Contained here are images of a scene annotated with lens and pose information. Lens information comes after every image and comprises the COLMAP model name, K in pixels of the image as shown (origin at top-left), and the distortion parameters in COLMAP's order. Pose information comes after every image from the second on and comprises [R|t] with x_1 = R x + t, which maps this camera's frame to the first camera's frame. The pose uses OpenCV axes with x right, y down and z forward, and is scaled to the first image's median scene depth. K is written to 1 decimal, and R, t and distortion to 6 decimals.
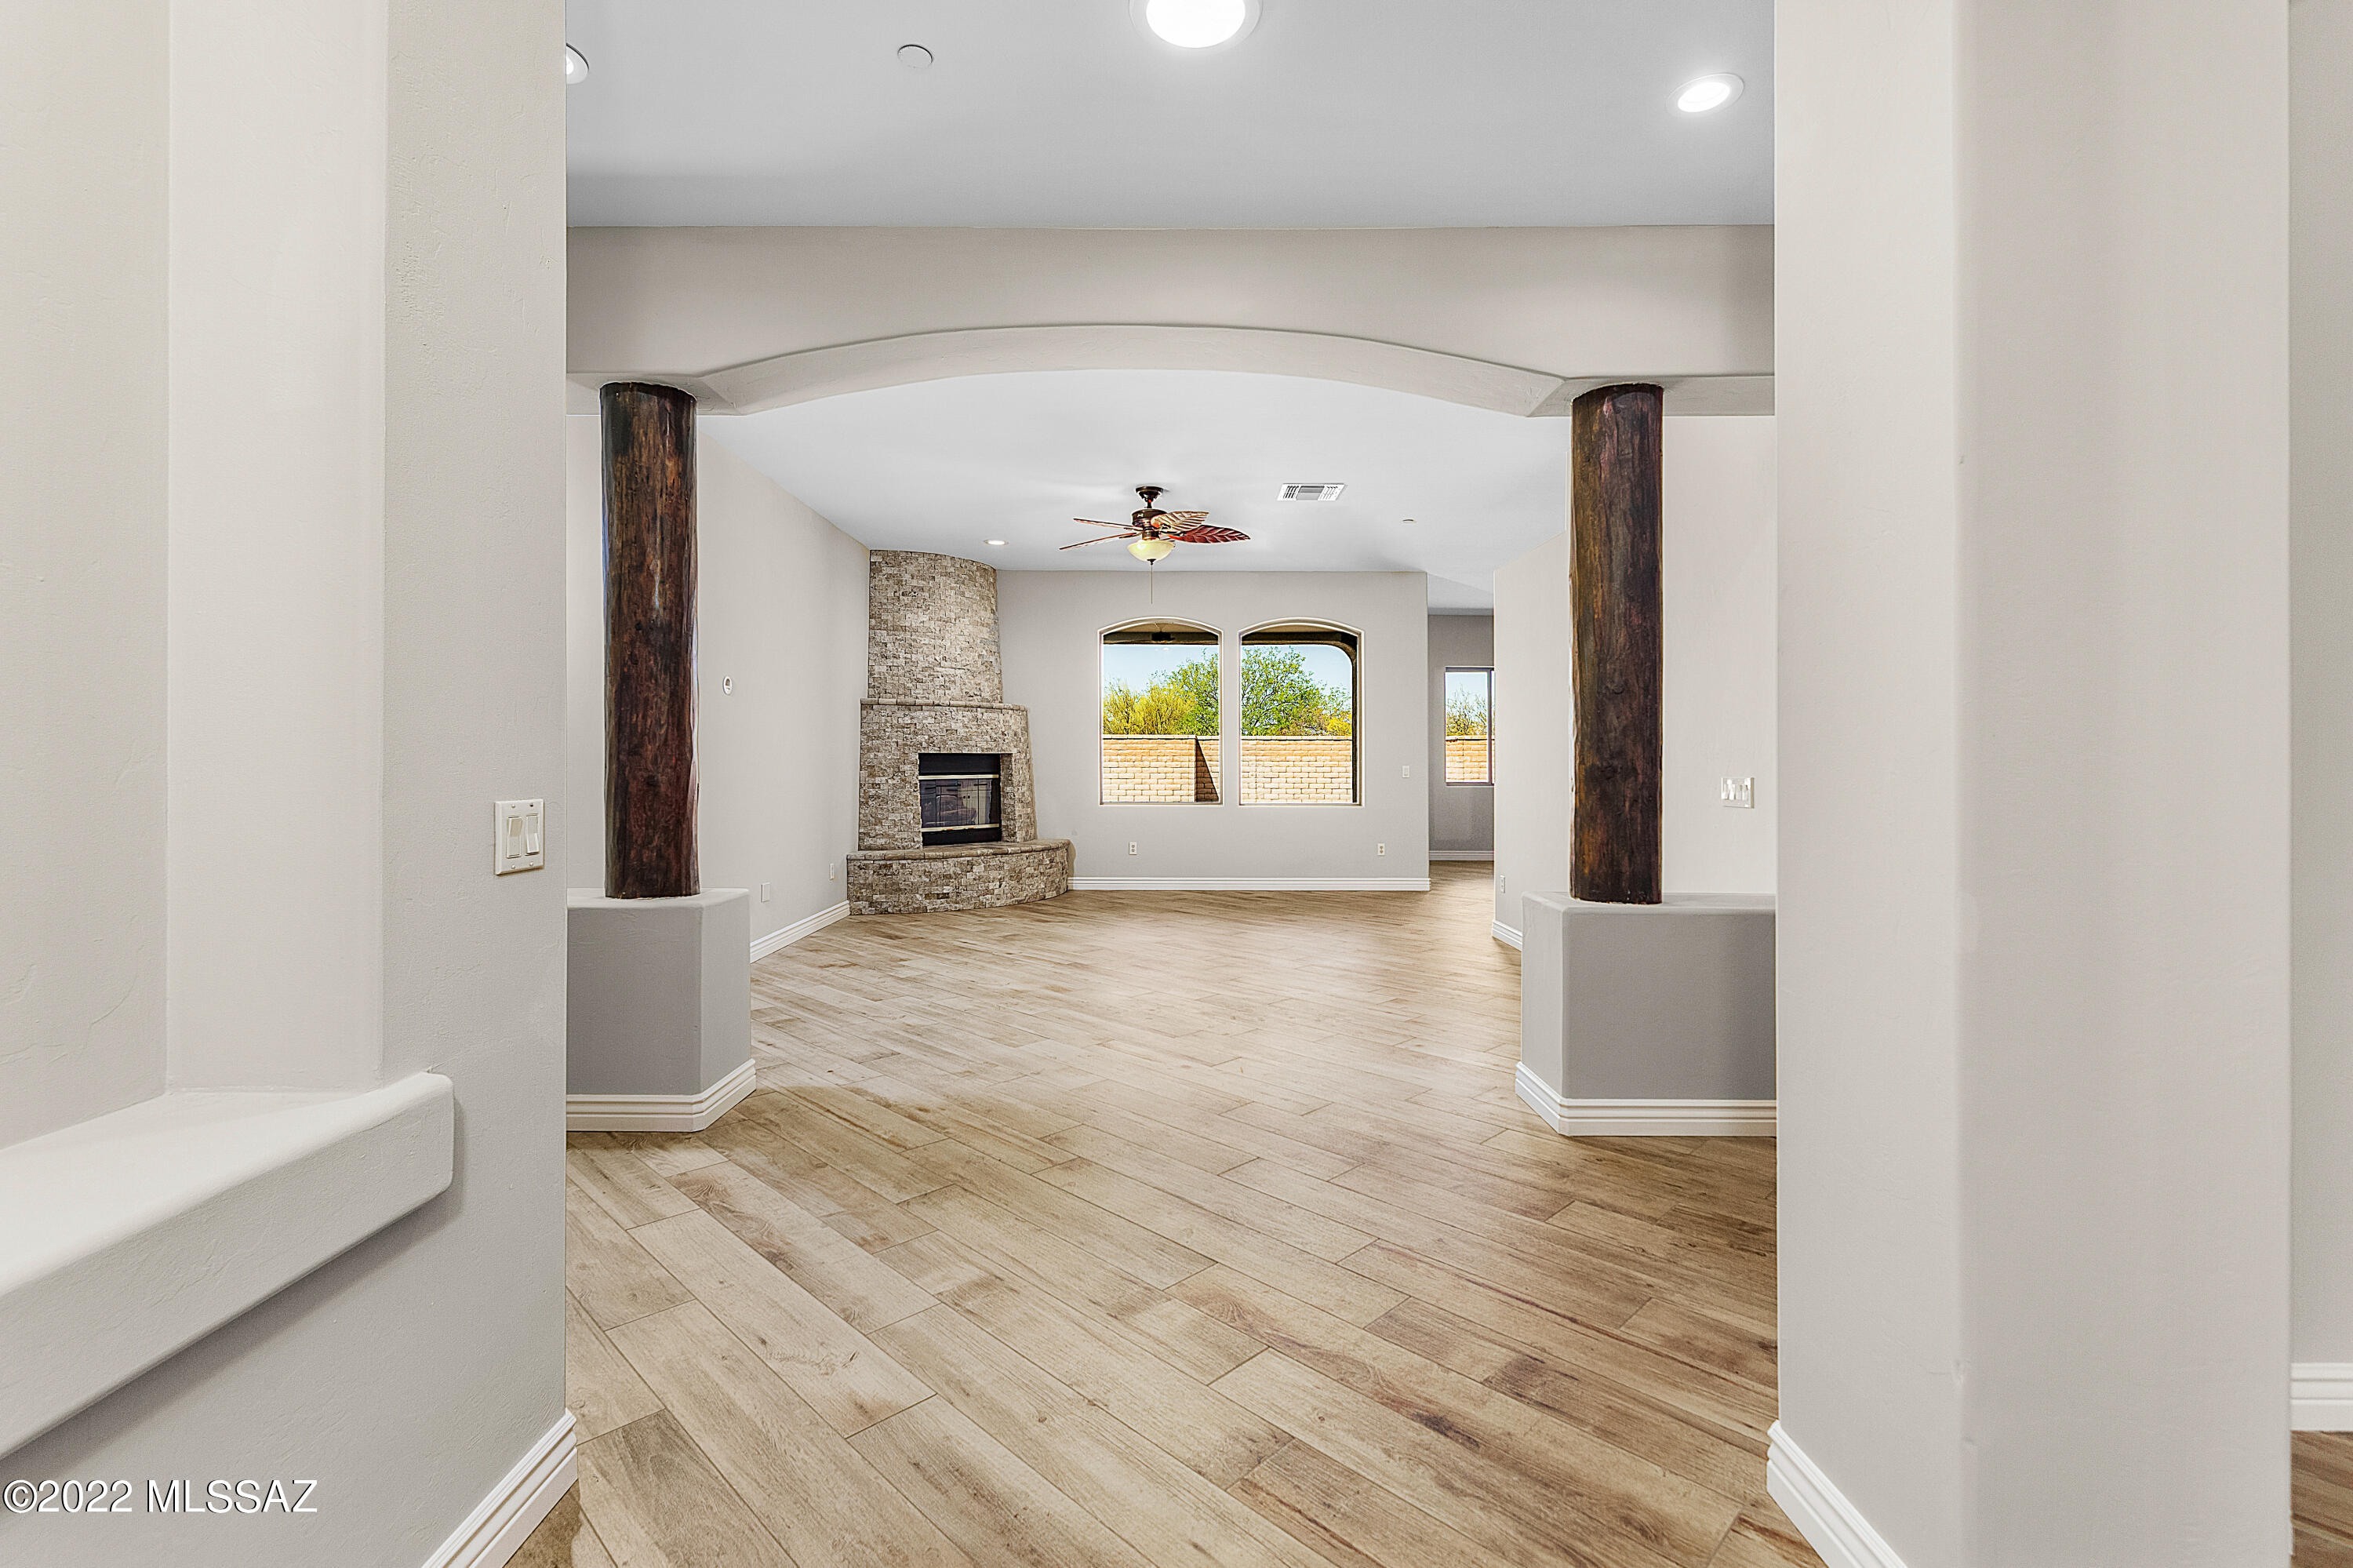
lens RADIAL K [[1020.1, 0, 1174.9], [0, 1020.1, 778.5], [0, 0, 1]] dist [0.000496, 0.000002]
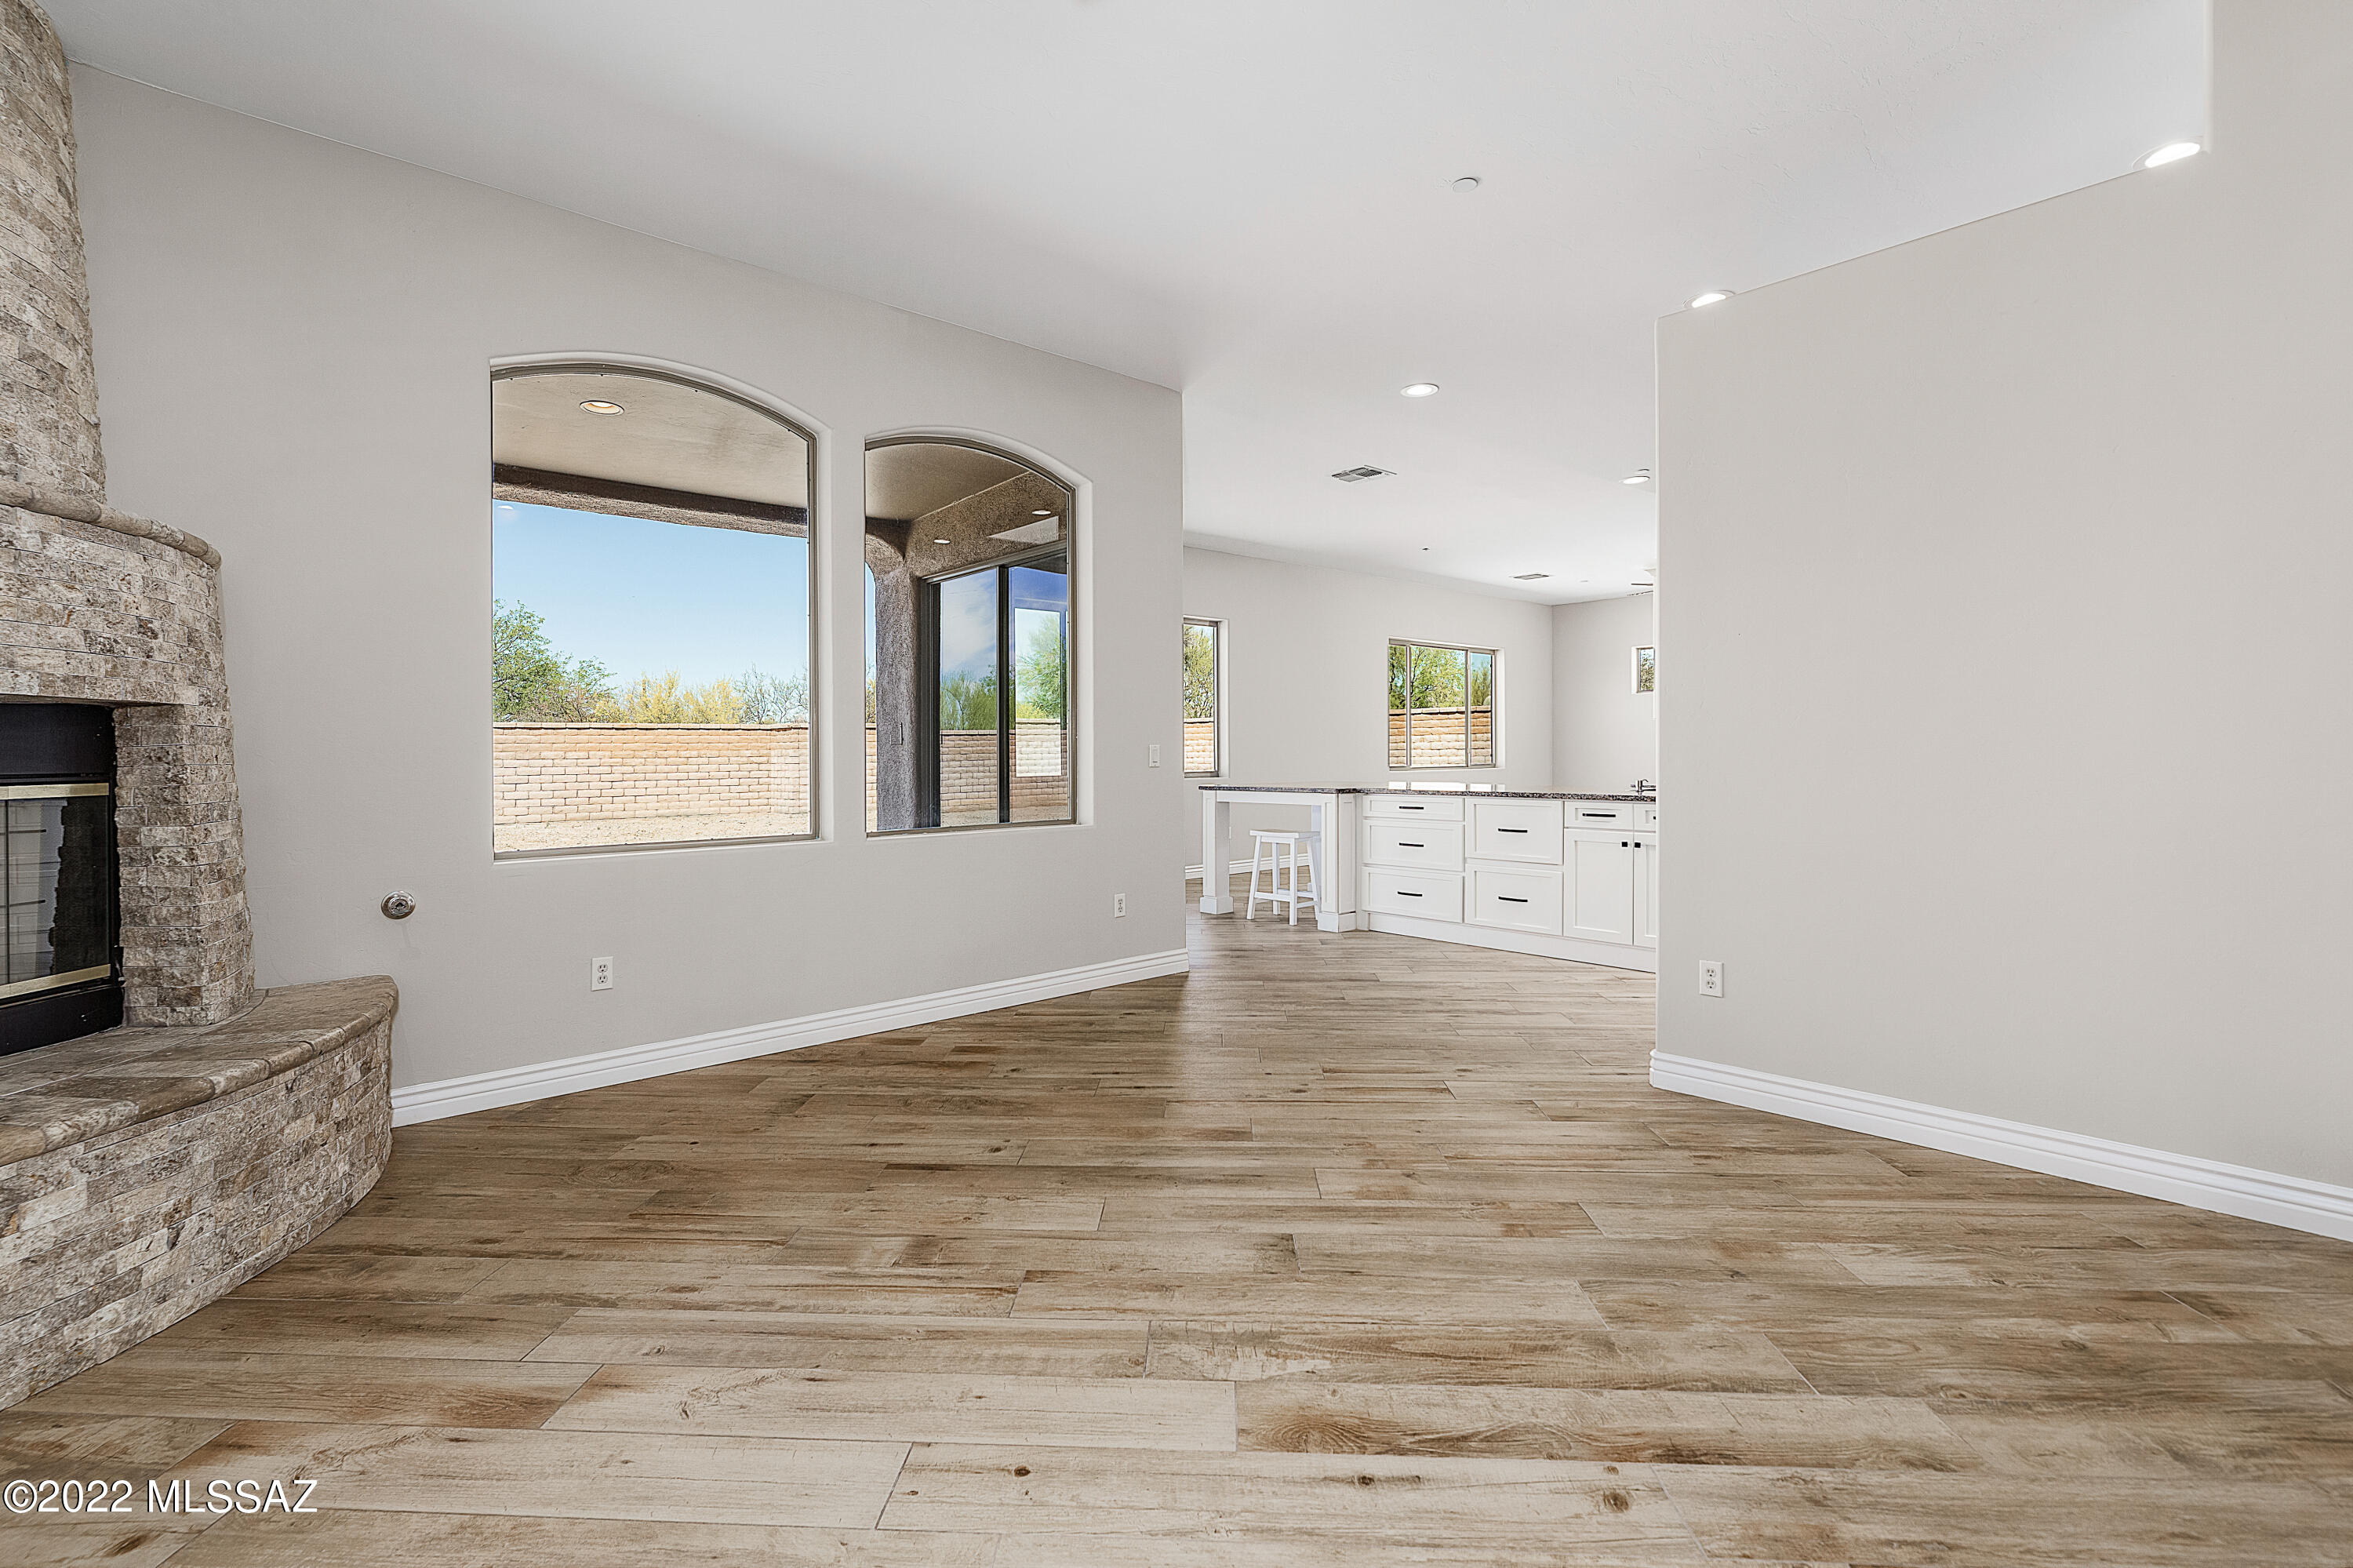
lens RADIAL K [[1033.2, 0, 1179.9], [0, 1033.2, 760.7], [0, 0, 1]] dist [-0.002605, -0.000530]
pose [[0.731335, 0.000228, 0.682019, -0.151682], [0.013111, 0.999810, -0.014393, -0.001844], [-0.681893, 0.019468, 0.731193, 0.609816]]
